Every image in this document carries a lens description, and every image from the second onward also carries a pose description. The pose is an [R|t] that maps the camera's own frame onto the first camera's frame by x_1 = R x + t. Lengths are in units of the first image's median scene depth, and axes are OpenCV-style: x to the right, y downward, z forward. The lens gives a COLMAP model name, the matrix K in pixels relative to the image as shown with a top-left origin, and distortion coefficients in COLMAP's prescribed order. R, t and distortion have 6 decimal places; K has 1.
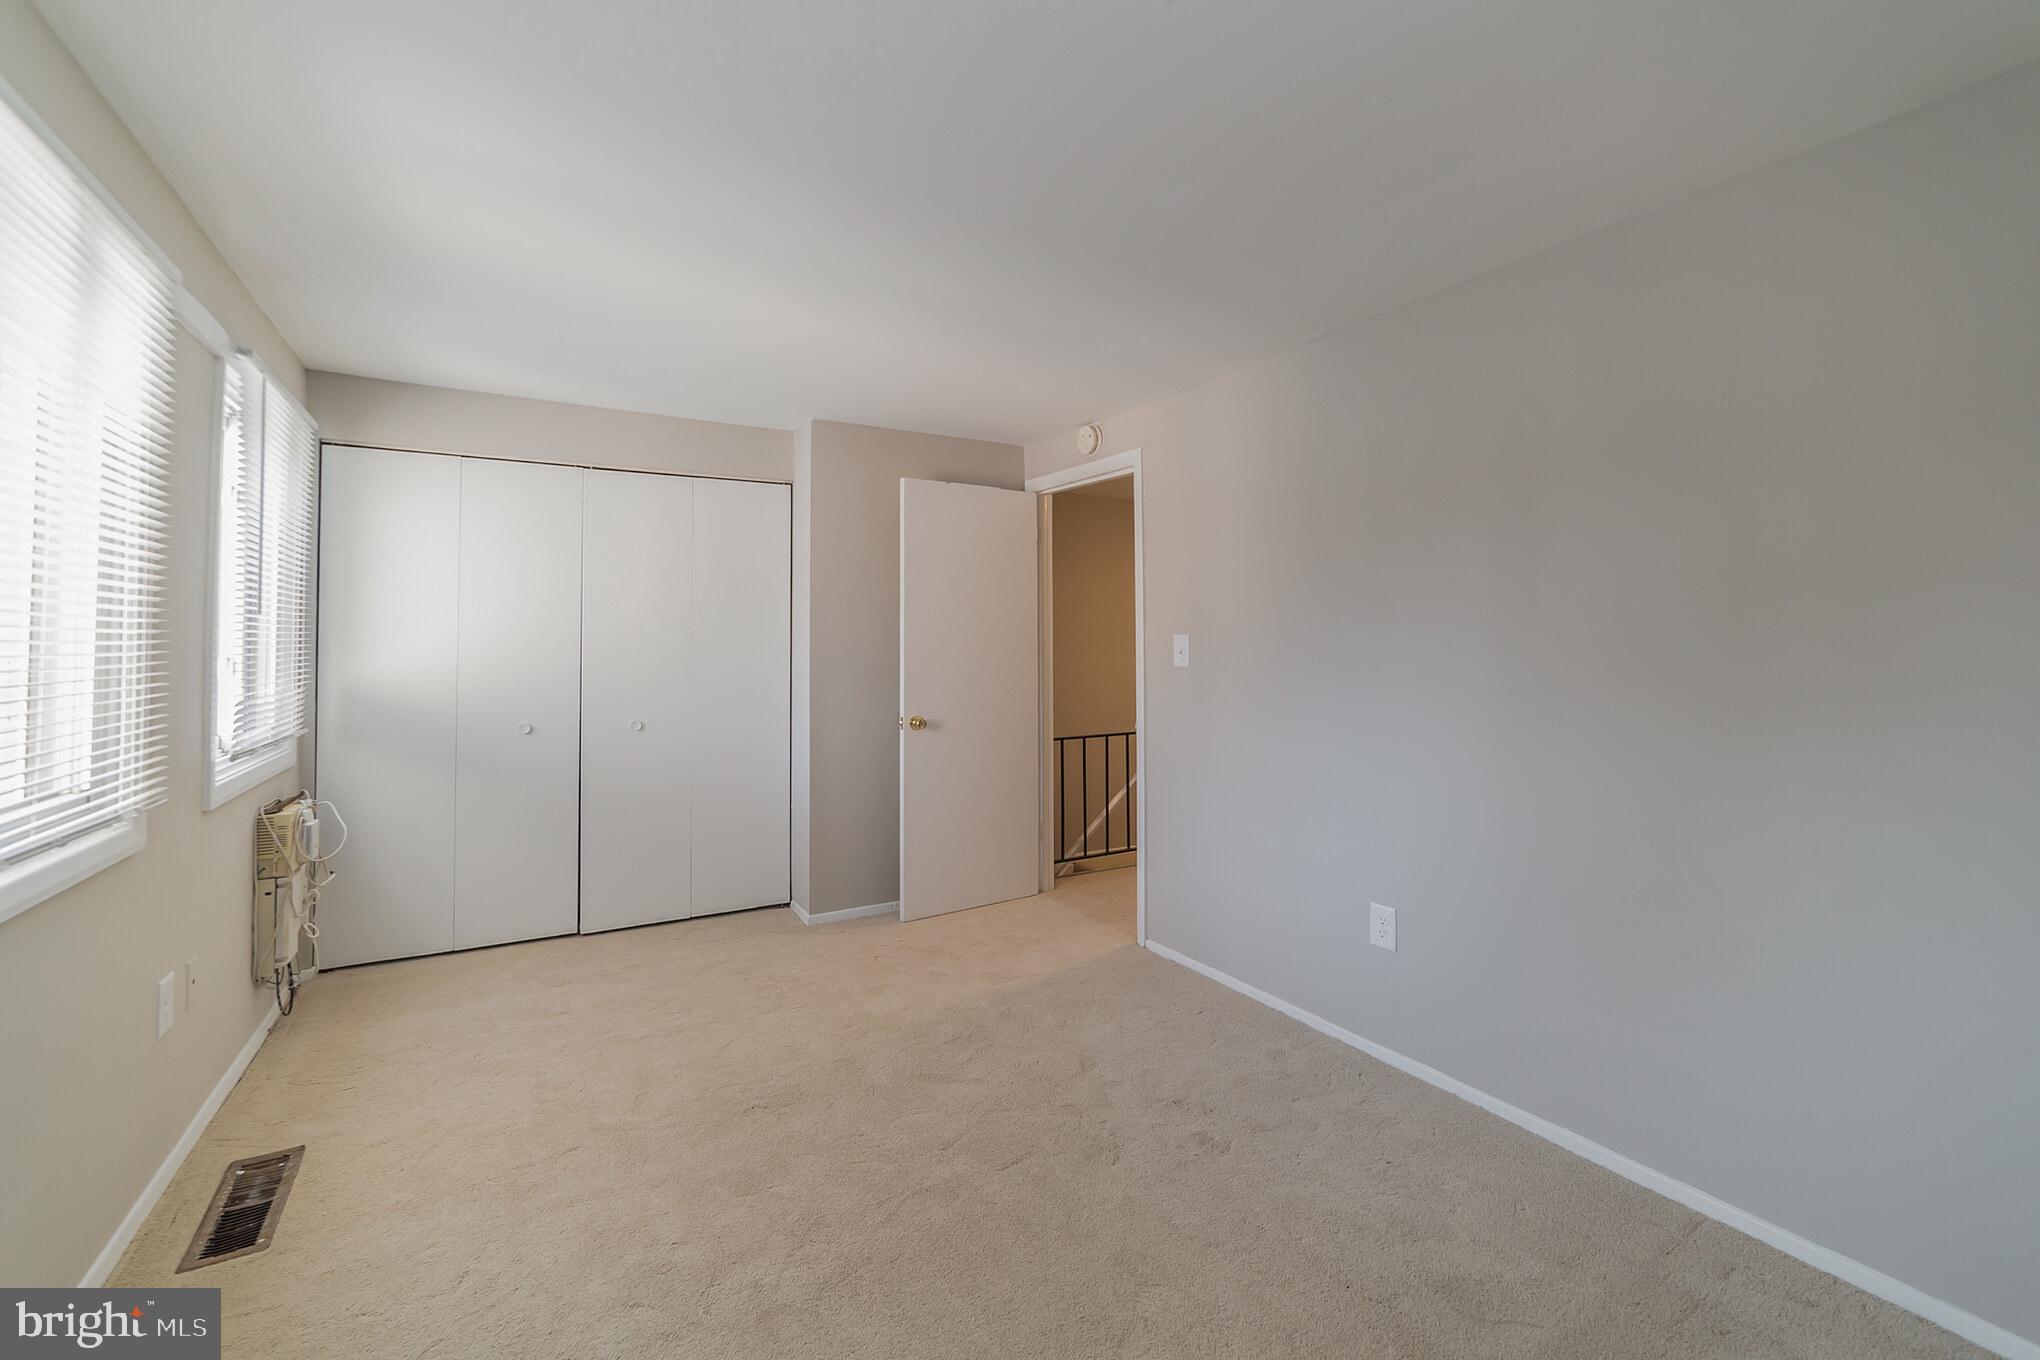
lens RADIAL K [[821.4, 0, 1007.4], [0, 821.4, 621.0], [0, 0, 1]] dist [-0.013187, 0.003995]
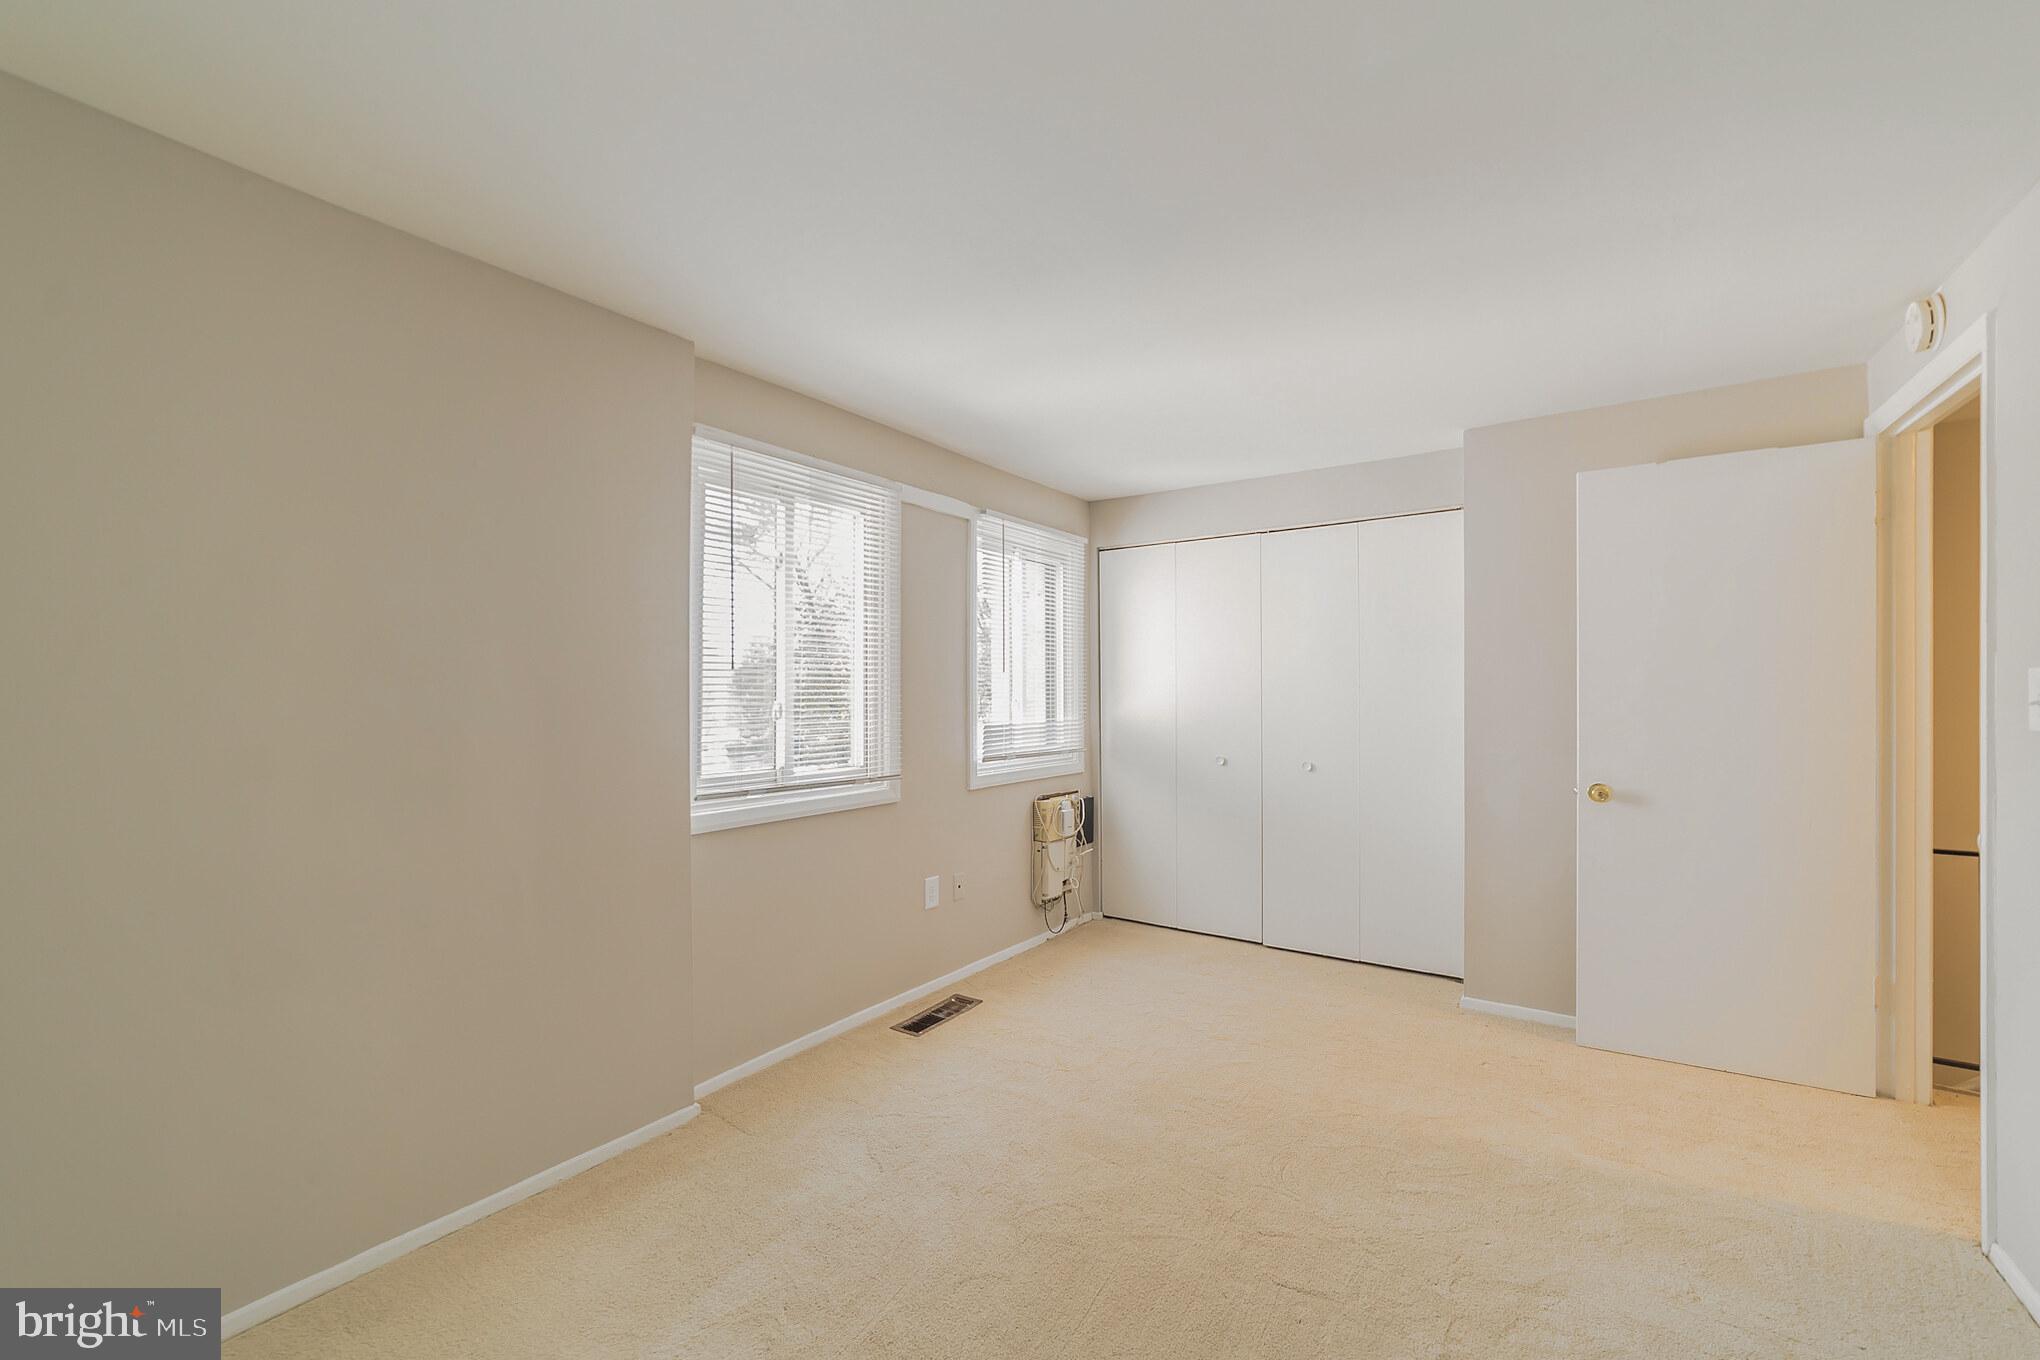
lens RADIAL K [[821.4, 0, 1019.3], [0, 821.4, 693.0], [0, 0, 1]] dist [-0.013187, 0.003995]
pose [[0.441808, -0.000123, -0.897109, 0.357629], [0.028275, 0.999505, 0.013787, 0.007305], [0.896664, -0.031457, 0.441593, 0.206819]]
